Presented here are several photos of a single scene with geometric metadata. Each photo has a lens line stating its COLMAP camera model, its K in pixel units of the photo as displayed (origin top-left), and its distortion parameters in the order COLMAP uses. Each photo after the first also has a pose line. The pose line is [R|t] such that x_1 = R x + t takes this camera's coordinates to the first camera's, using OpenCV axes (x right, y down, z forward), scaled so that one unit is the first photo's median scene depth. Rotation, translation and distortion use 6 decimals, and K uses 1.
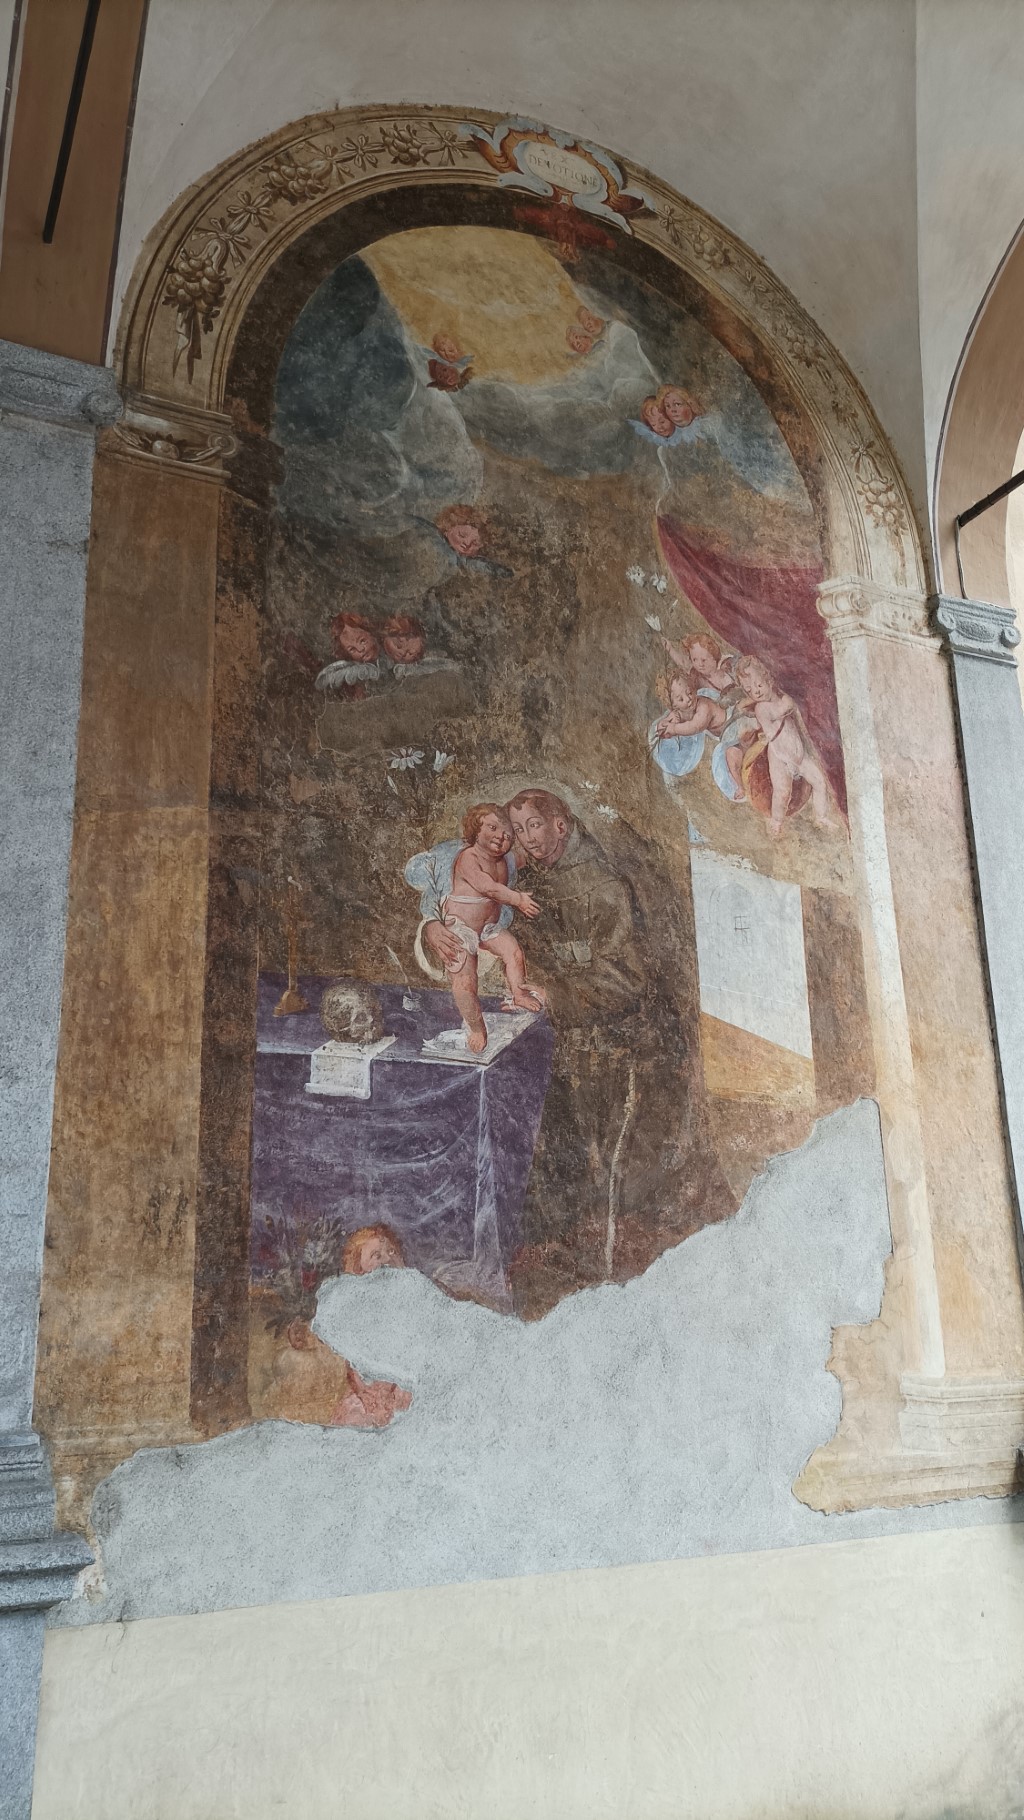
lens RADIAL K [[1360.7, 0, 515.7], [0, 1360.7, 904.3], [0, 0, 1]] dist [0.022895, -0.013848]
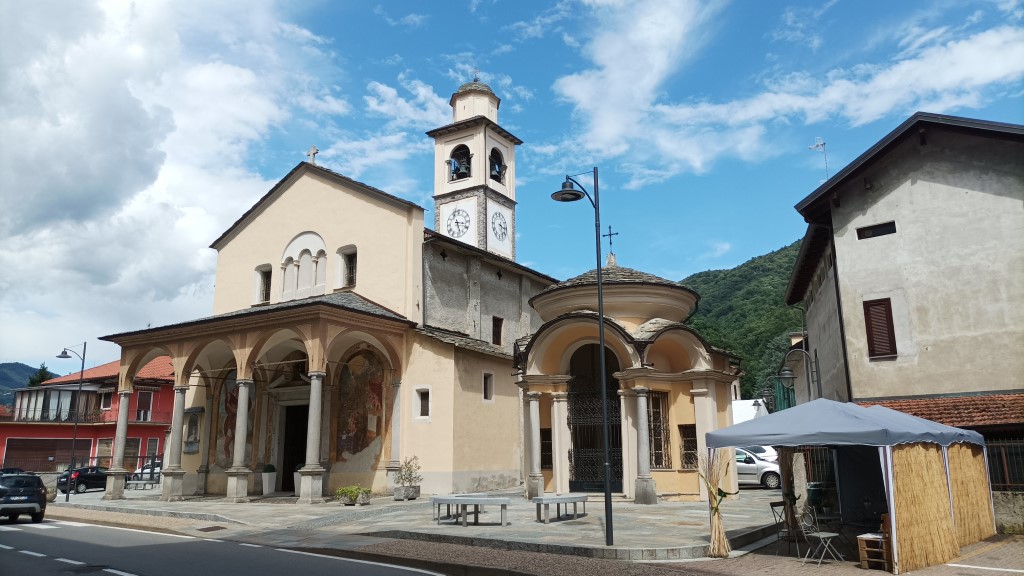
lens RADIAL K [[765.6, 0, 519.3], [0, 765.6, 287.4], [0, 0, 1]] dist [0.022895, -0.013848]
pose [[0.536200, -0.175409, -0.825664, 6.547652], [0.244707, 0.968465, -0.046830, -0.478058], [0.807841, -0.176936, 0.562215, -1.452002]]
